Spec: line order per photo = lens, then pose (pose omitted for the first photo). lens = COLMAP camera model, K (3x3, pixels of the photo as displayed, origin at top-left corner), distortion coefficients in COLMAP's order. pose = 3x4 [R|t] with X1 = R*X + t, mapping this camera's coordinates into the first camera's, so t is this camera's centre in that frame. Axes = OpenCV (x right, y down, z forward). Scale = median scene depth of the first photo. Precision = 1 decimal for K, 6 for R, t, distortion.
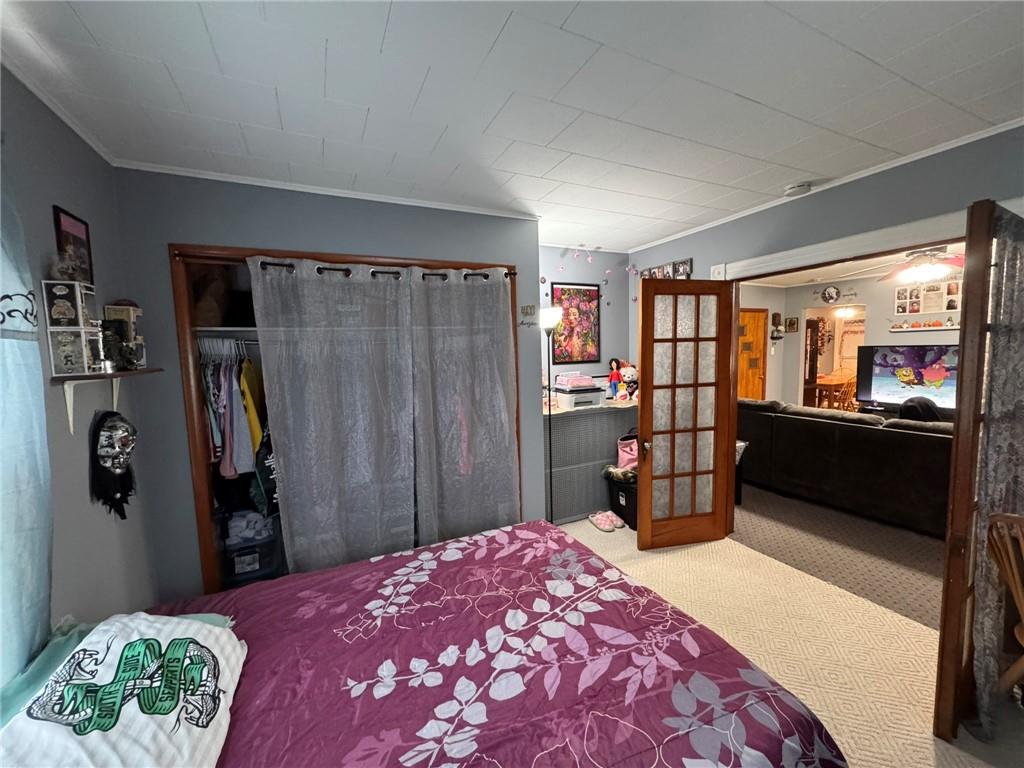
lens RADIAL K [[408.0, 0, 511.2], [0, 408.0, 381.6], [0, 0, 1]] dist [-0.002259, -0.000091]
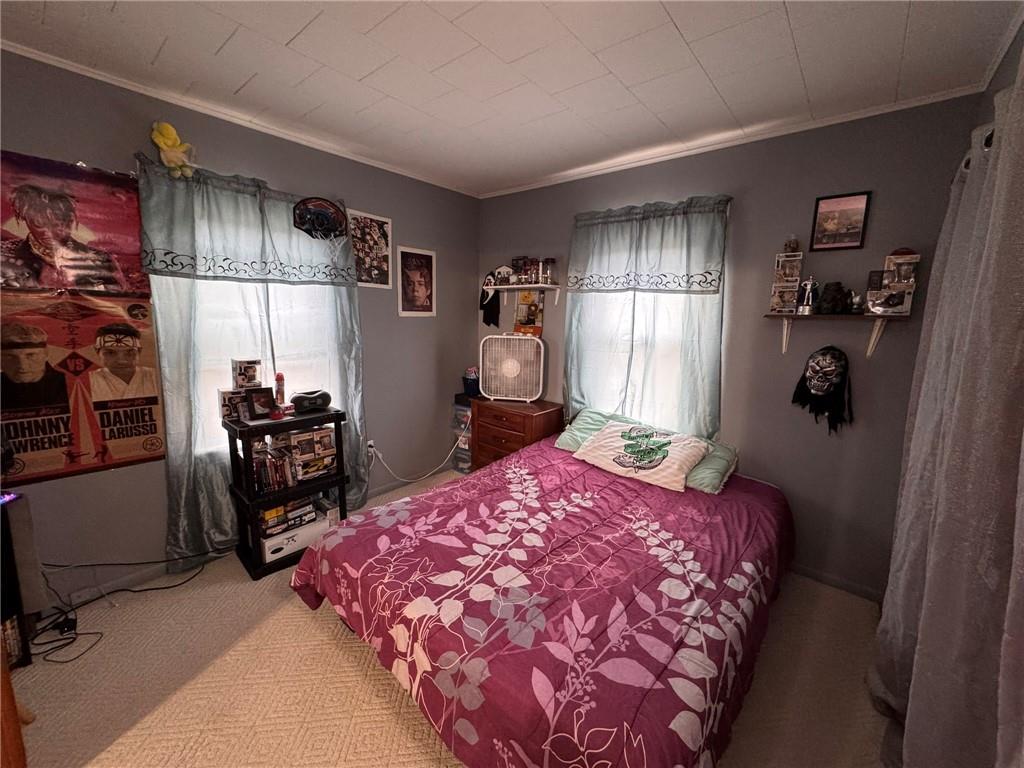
lens RADIAL K [[408.0, 0, 511.2], [0, 408.0, 381.6], [0, 0, 1]] dist [-0.002259, -0.000091]
pose [[-0.912669, 0.075133, -0.401735, 0.504073], [-0.031083, 0.967350, 0.251531, -0.121310], [0.407517, 0.242051, -0.880535, 1.946200]]
